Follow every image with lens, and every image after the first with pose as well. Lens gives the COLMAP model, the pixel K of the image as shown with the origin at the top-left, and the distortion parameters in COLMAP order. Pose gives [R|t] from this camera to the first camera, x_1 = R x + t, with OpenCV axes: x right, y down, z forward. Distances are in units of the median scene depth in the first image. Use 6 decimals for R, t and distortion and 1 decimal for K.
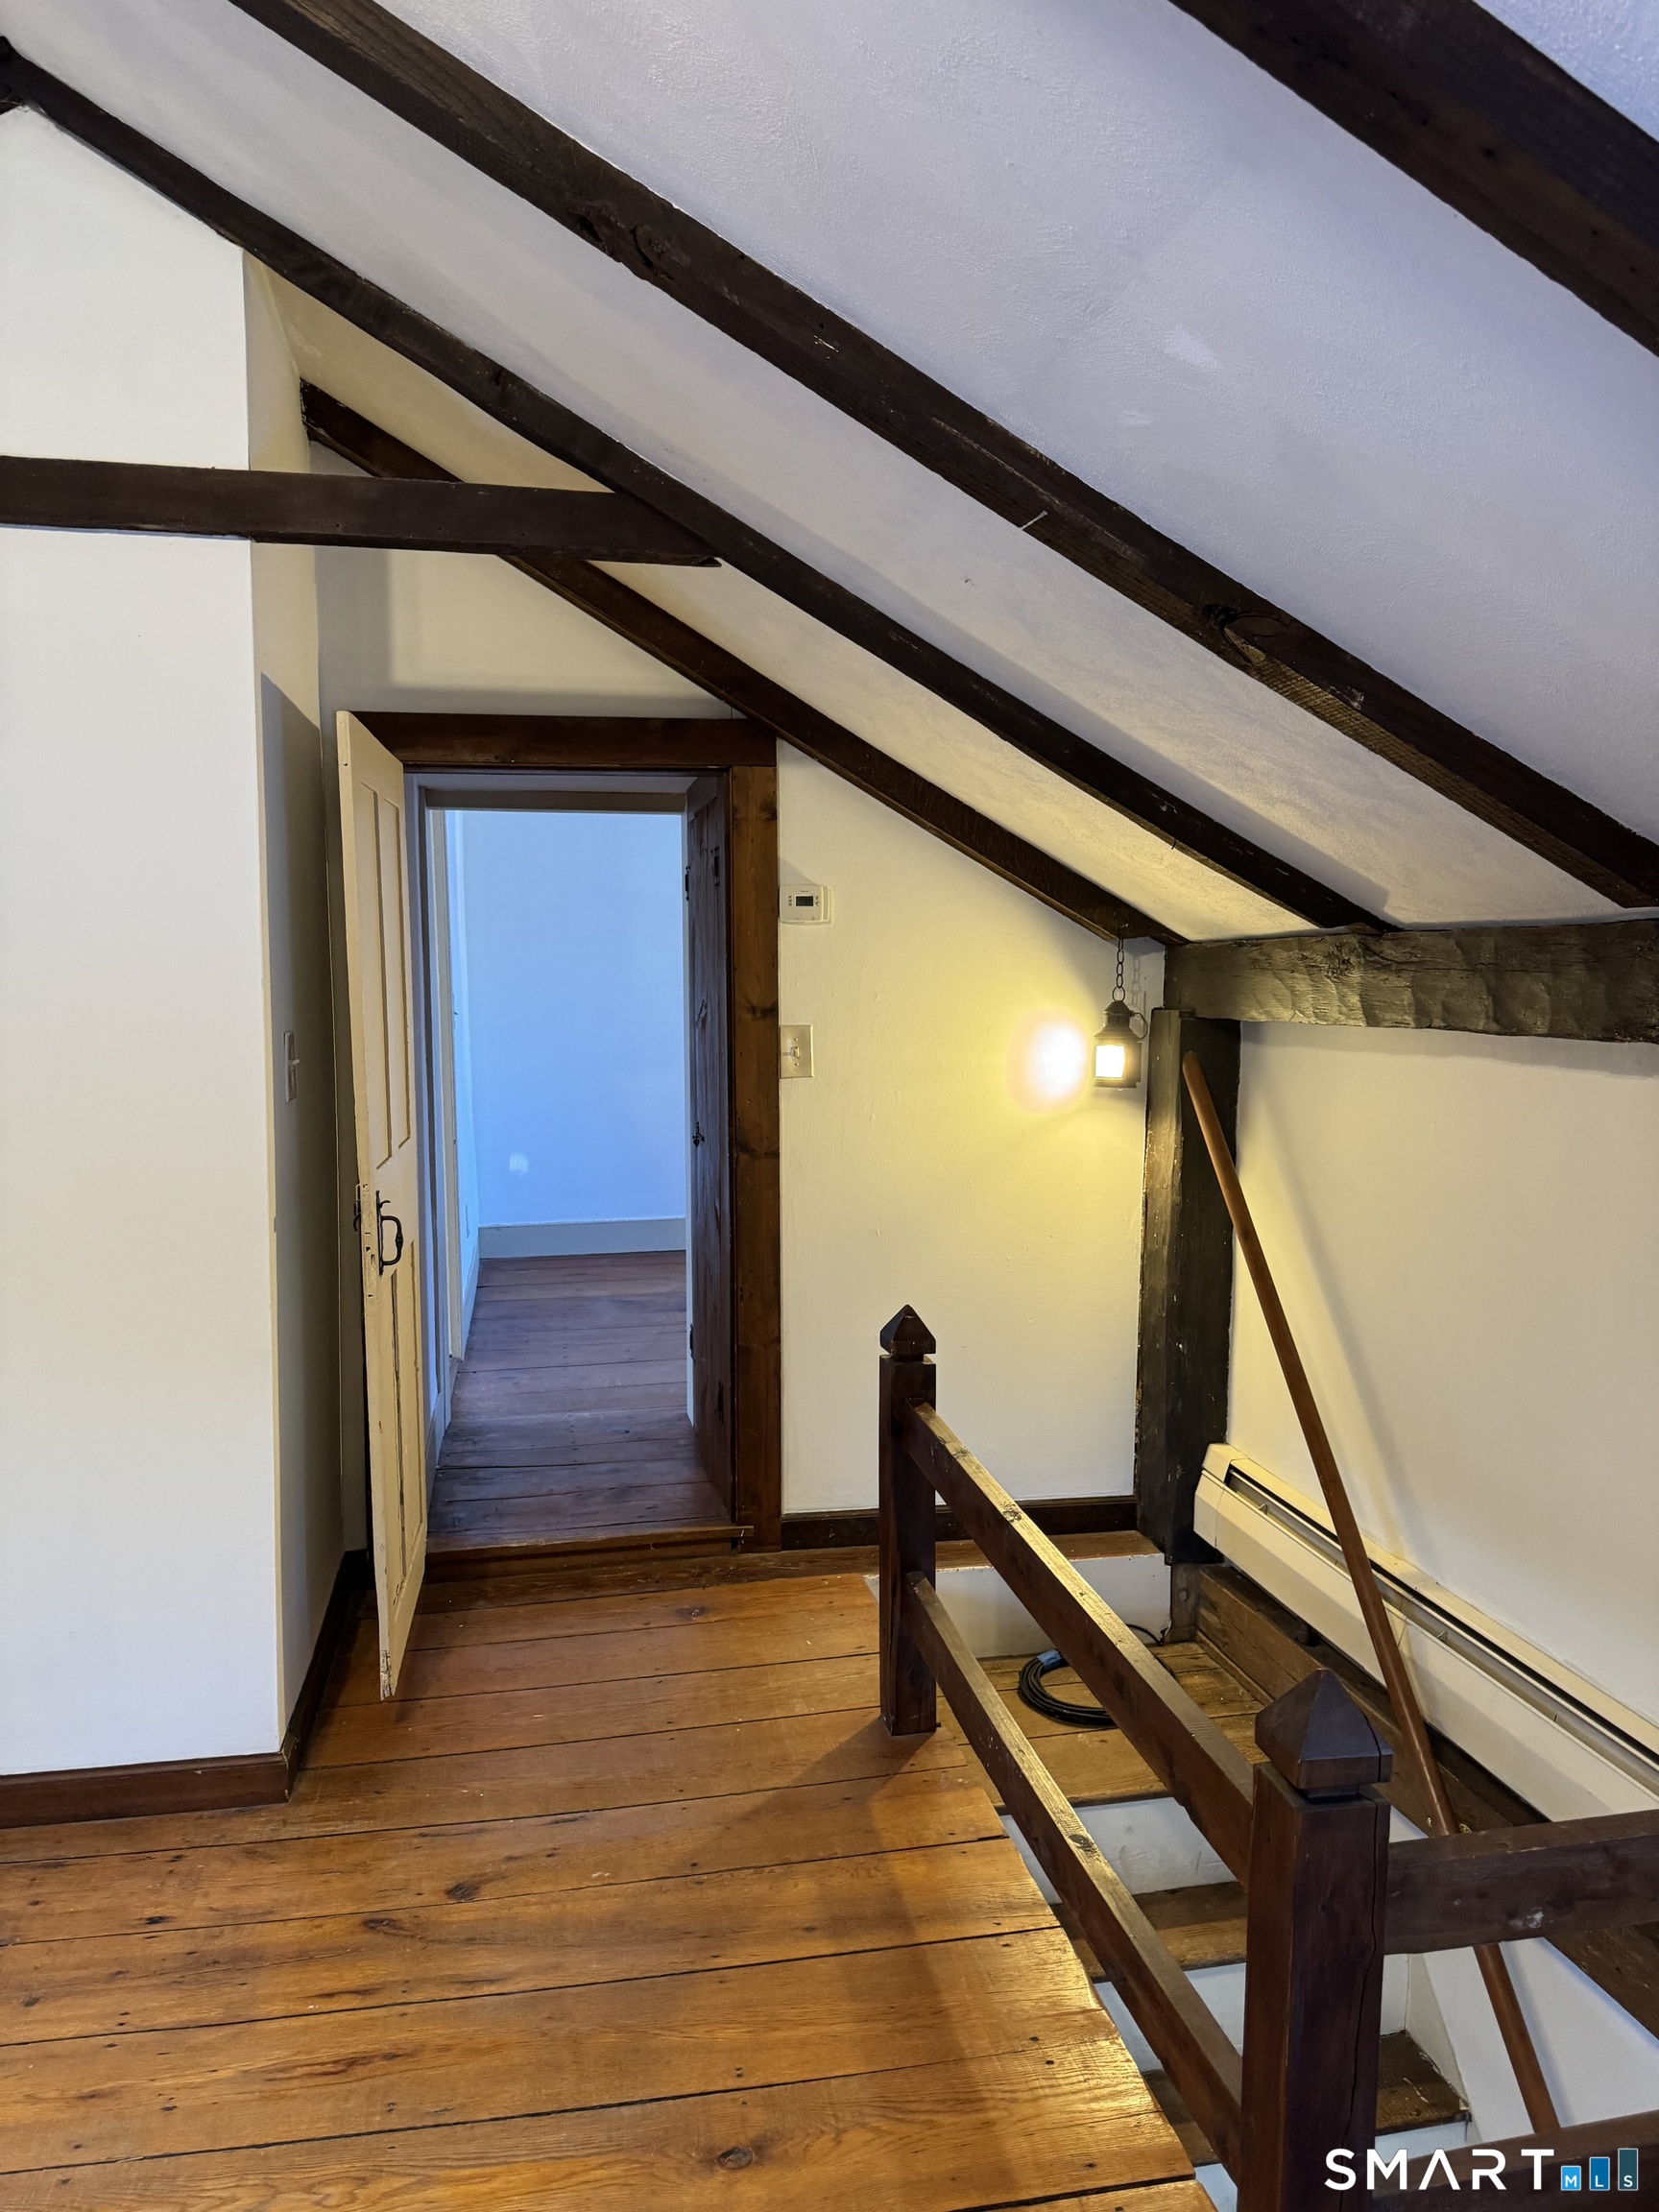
lens RADIAL K [[1578.6, 0, 762.4], [0, 1578.6, 1112.5], [0, 0, 1]] dist [0.043839, -0.052236]
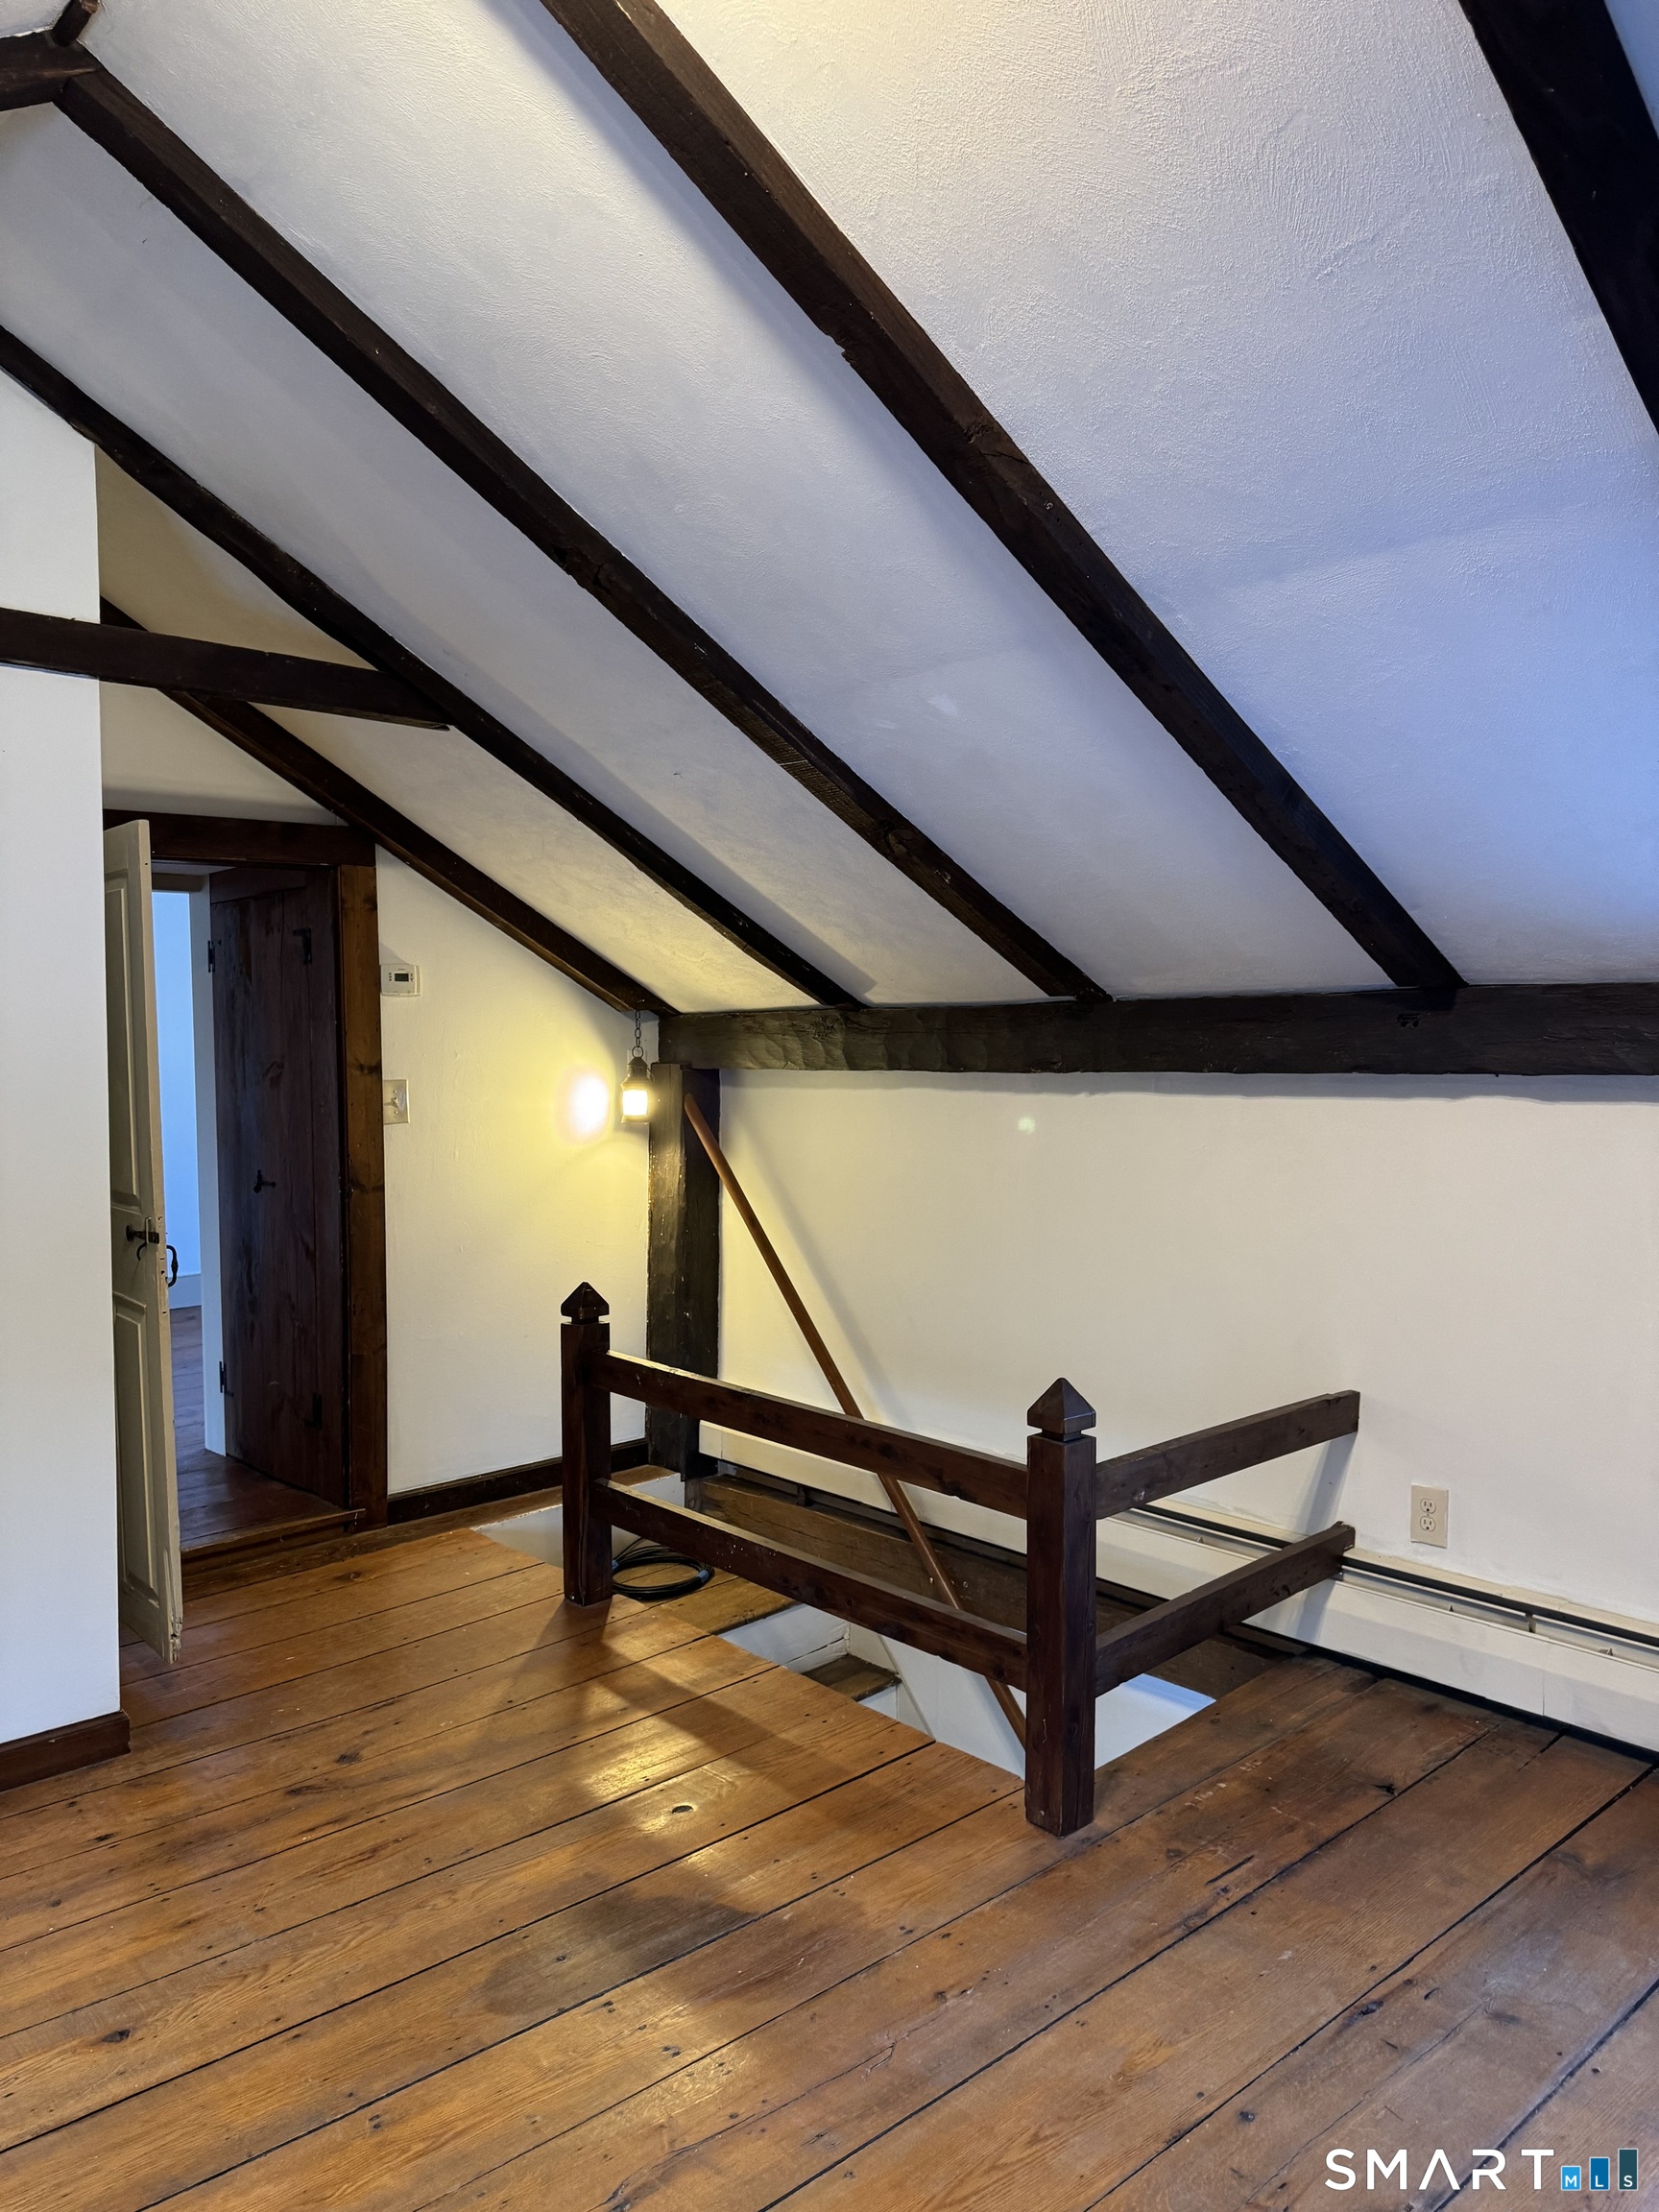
lens RADIAL K [[1578.6, 0, 826.3], [0, 1578.6, 1106.1], [0, 0, 1]] dist [0.043839, -0.052236]
pose [[0.847705, -0.028142, 0.529720, -0.348617], [0.052092, 0.998181, -0.030334, 0.018926], [-0.527903, 0.053308, 0.847630, -0.203349]]
